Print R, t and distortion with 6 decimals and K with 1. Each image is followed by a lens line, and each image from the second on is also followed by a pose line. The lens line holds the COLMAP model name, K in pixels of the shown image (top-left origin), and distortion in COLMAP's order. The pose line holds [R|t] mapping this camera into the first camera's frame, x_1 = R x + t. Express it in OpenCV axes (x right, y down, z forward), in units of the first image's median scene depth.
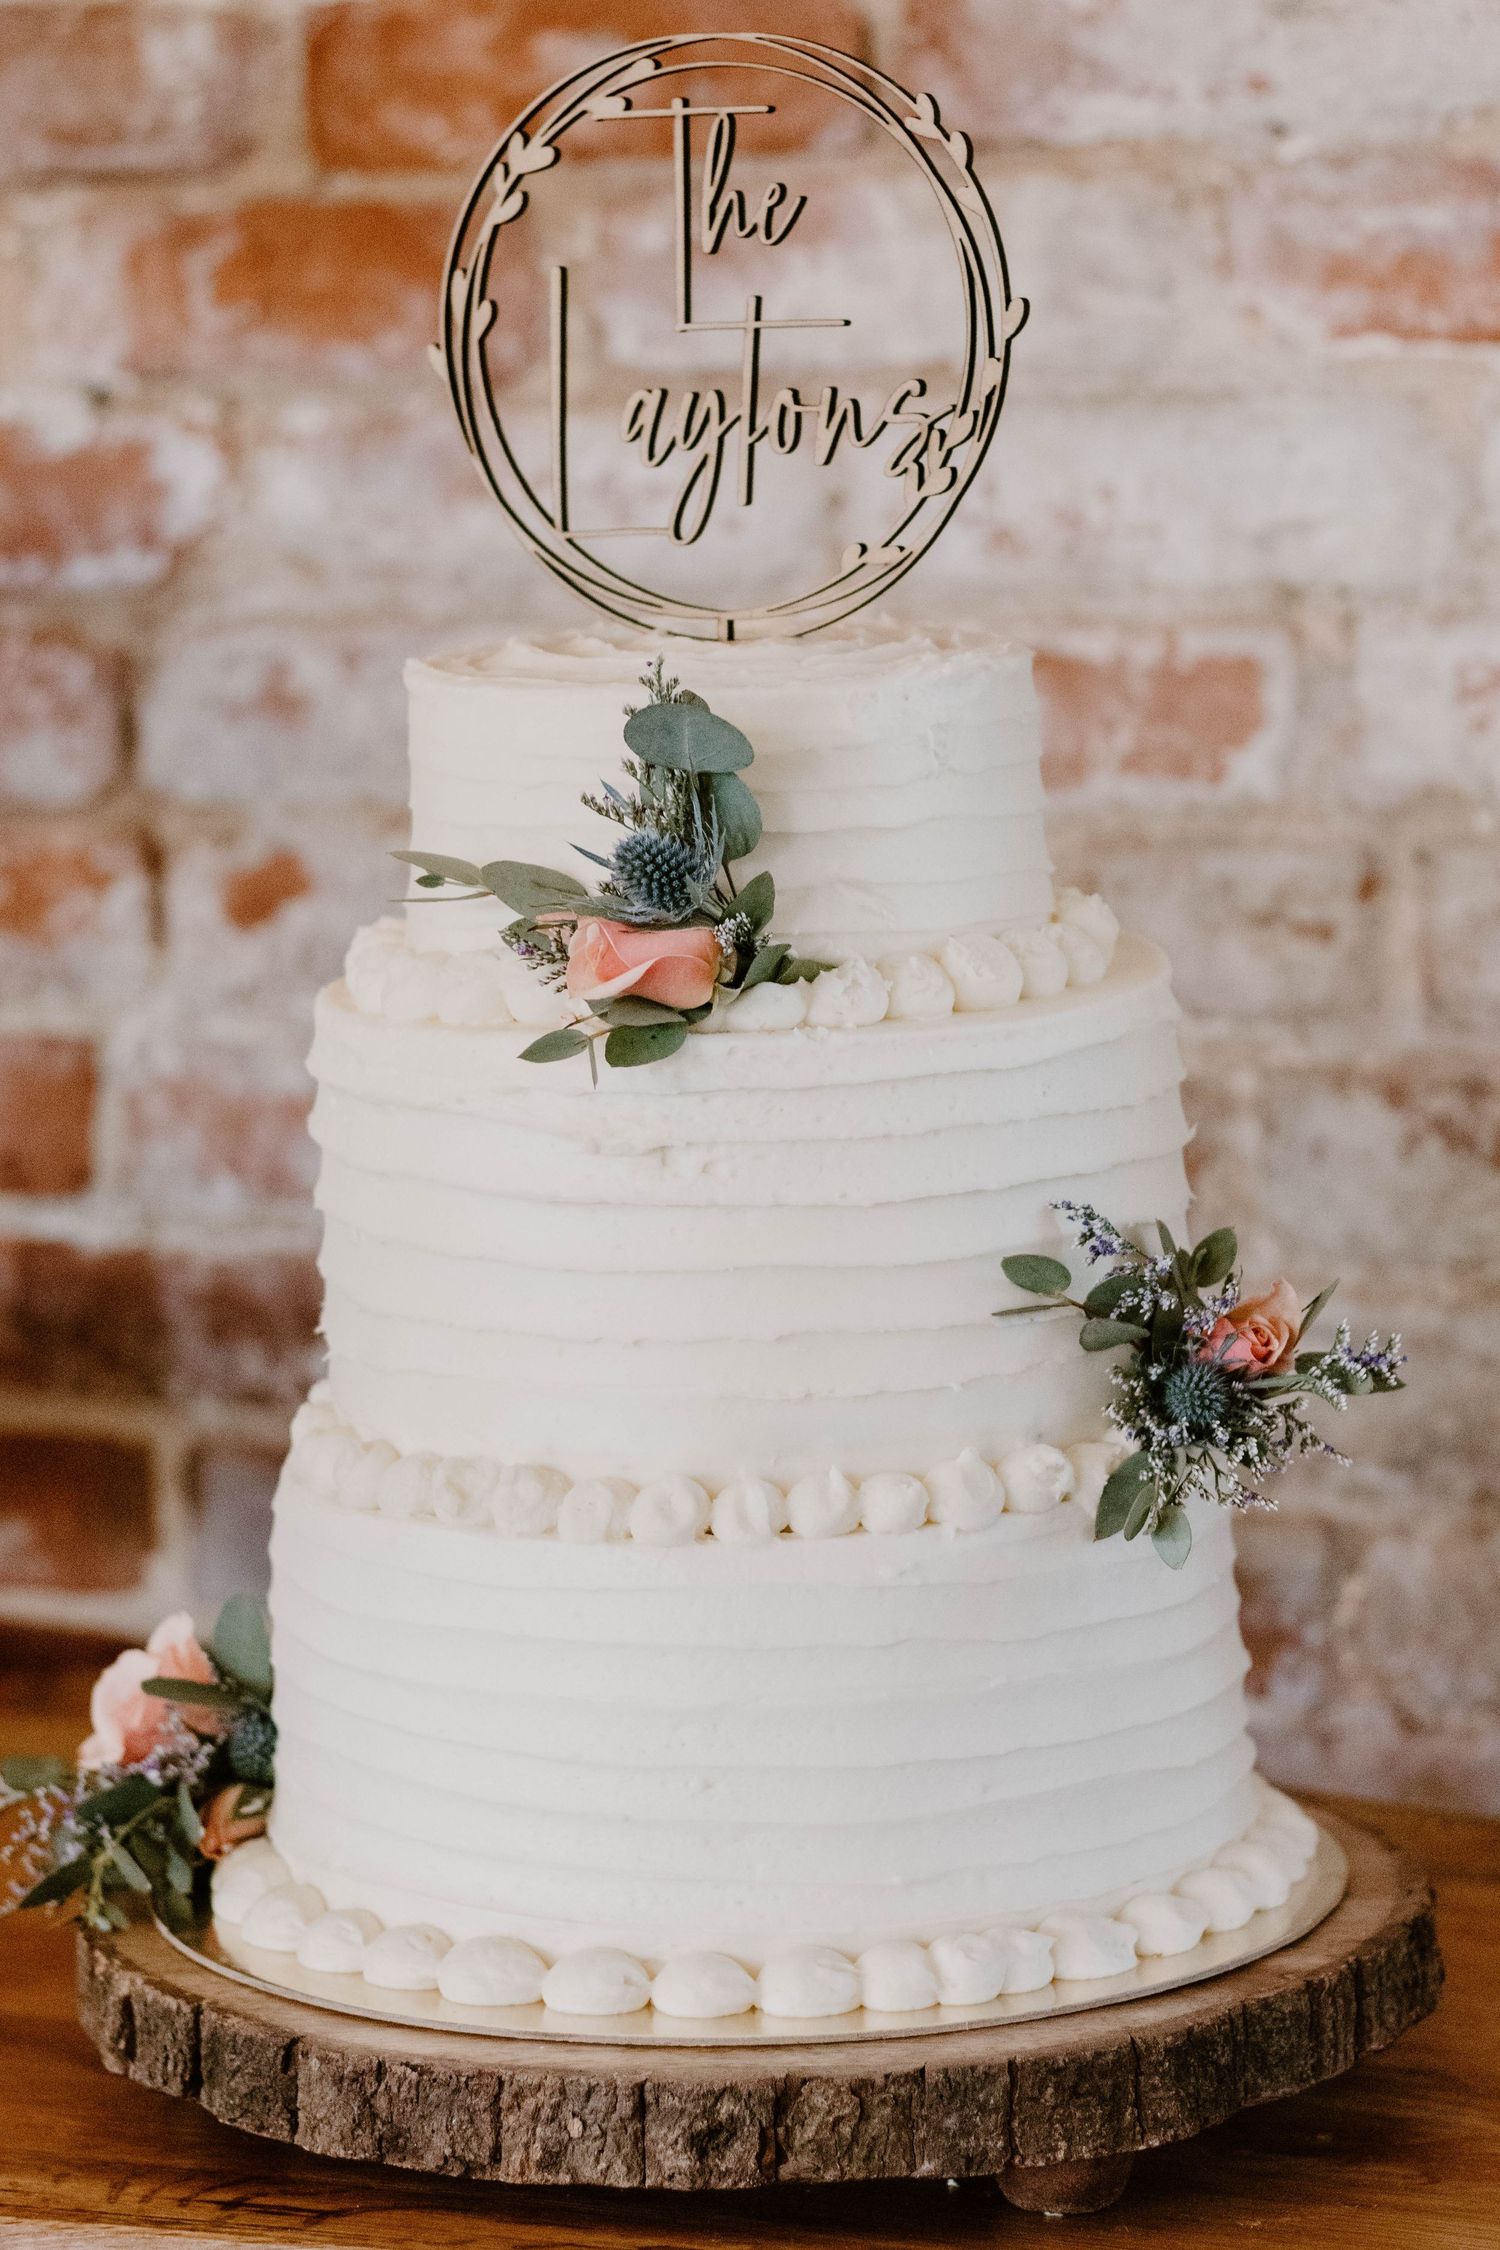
lens RADIAL K [[5330.8, 0, 748.3], [0, 5330.8, 1127.6], [0, 0, 1]] dist [-0.000335, 0.000000]
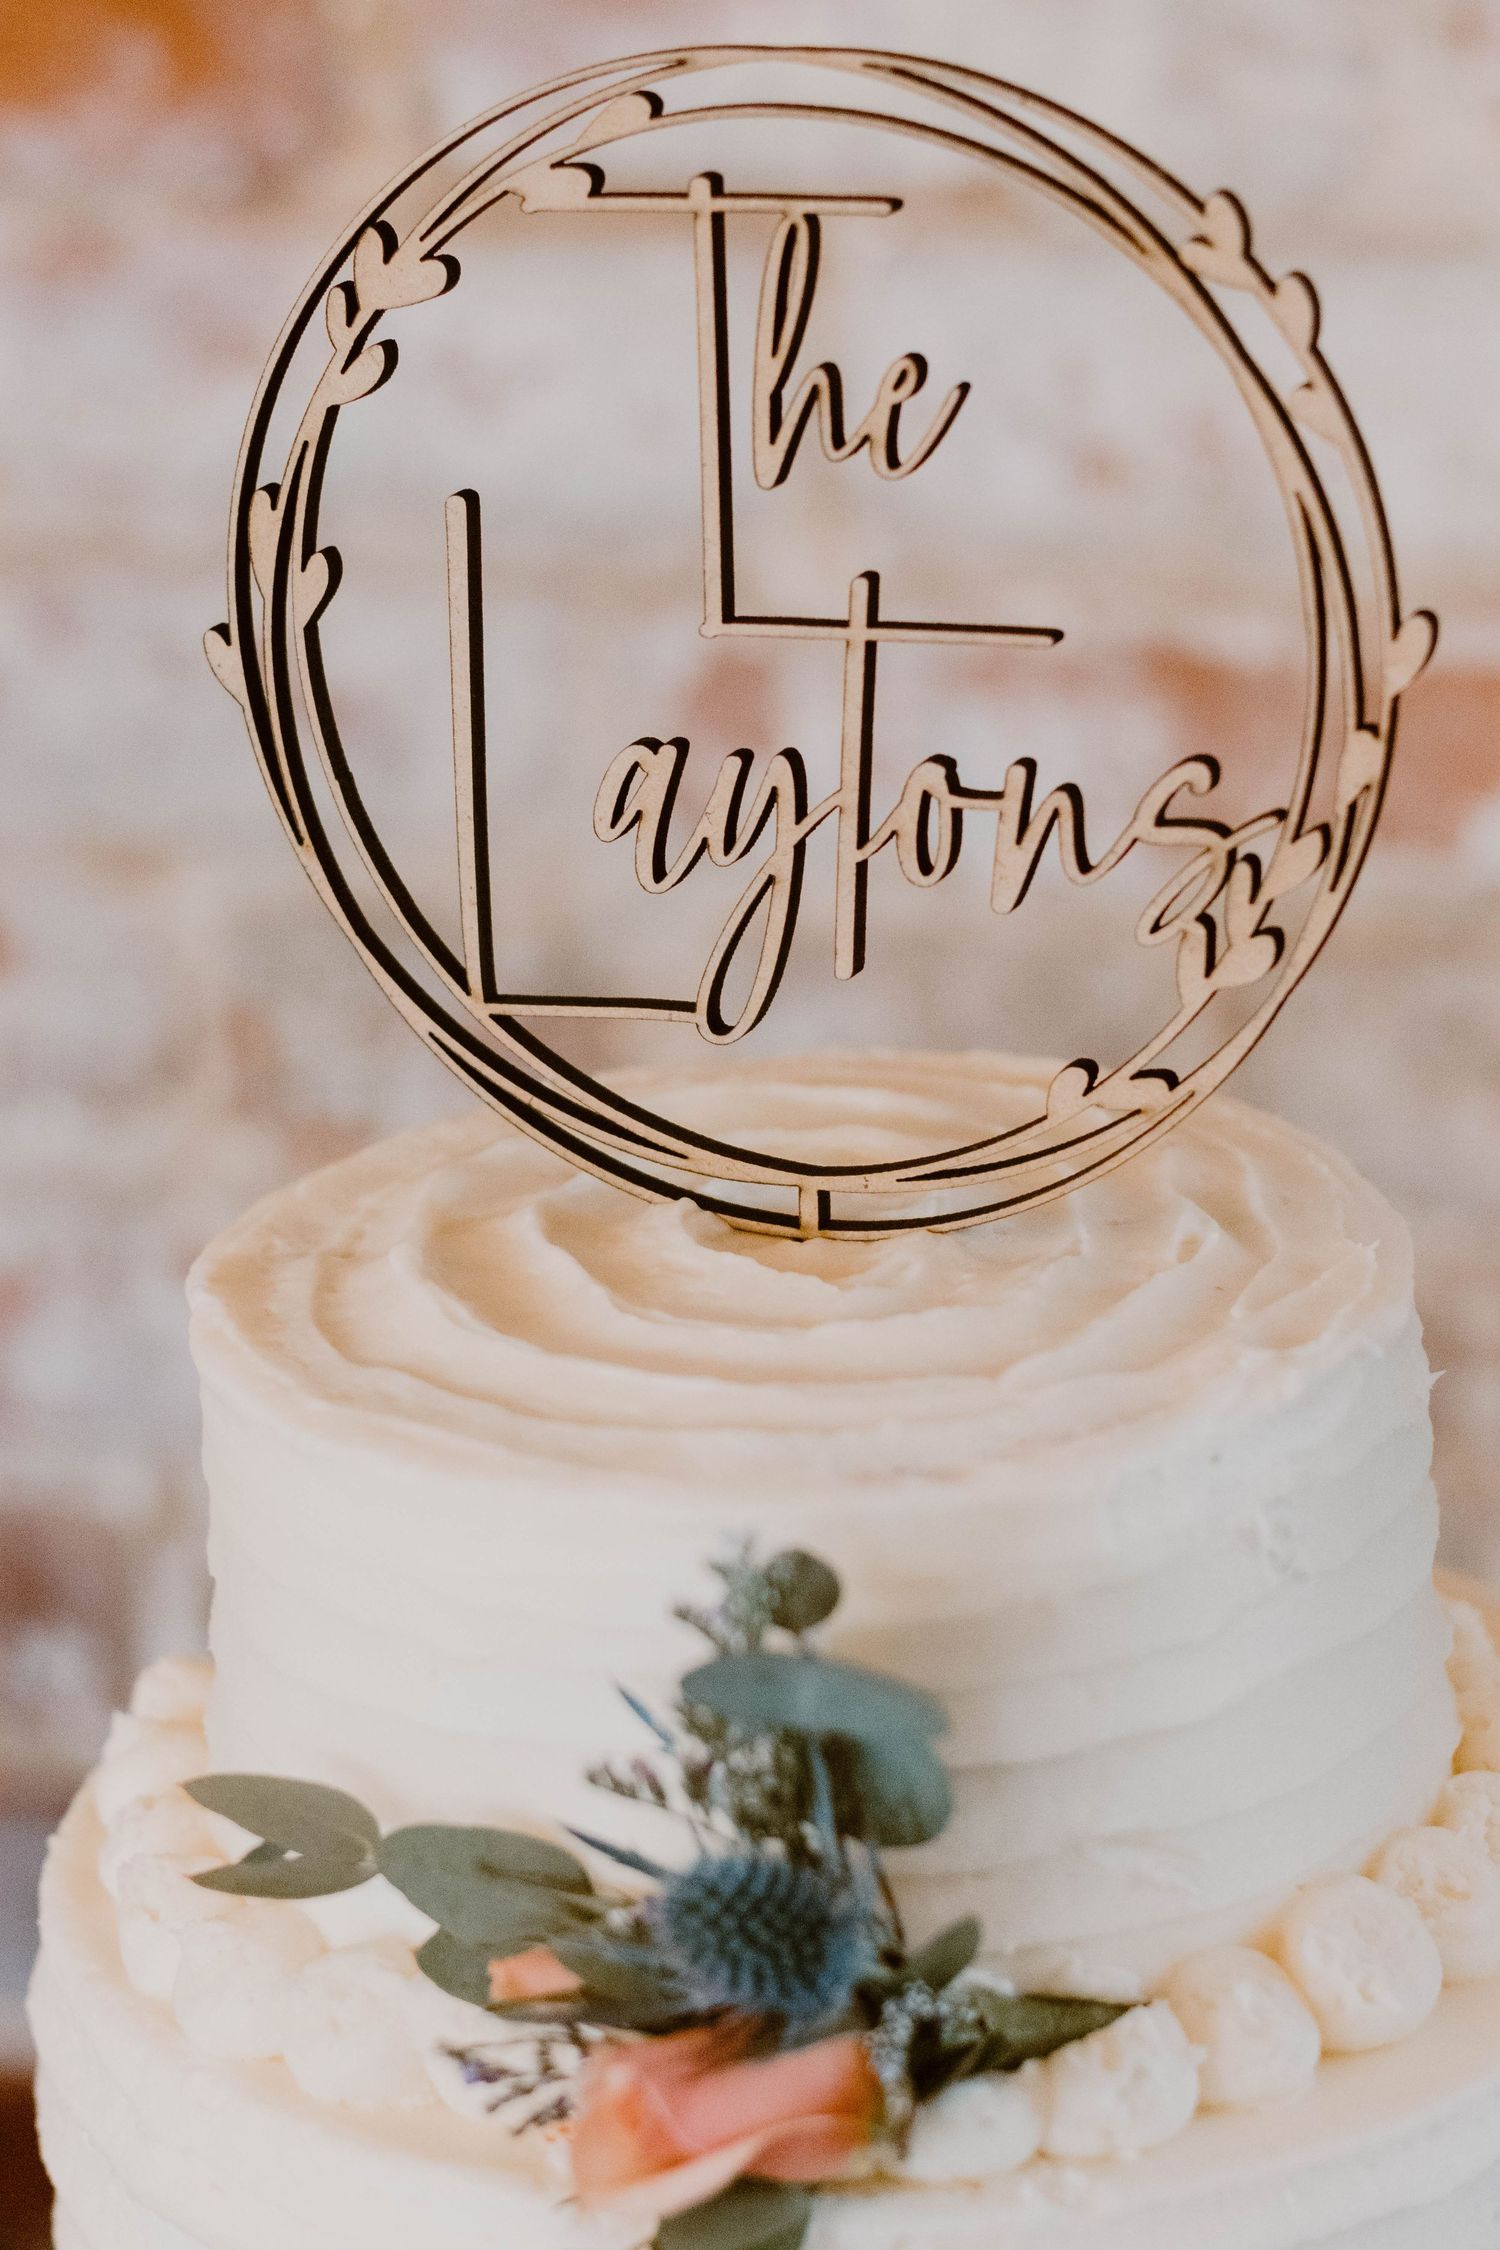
lens RADIAL K [[5330.8, 0, 752.7], [0, 5330.8, 1120.9], [0, 0, 1]] dist [-0.000335, 0.000000]
pose [[0.998127, -0.035426, 0.049870, -0.035897], [0.026415, 0.984921, 0.170977, -0.191542], [-0.055175, -0.169340, 0.984012, 0.503334]]
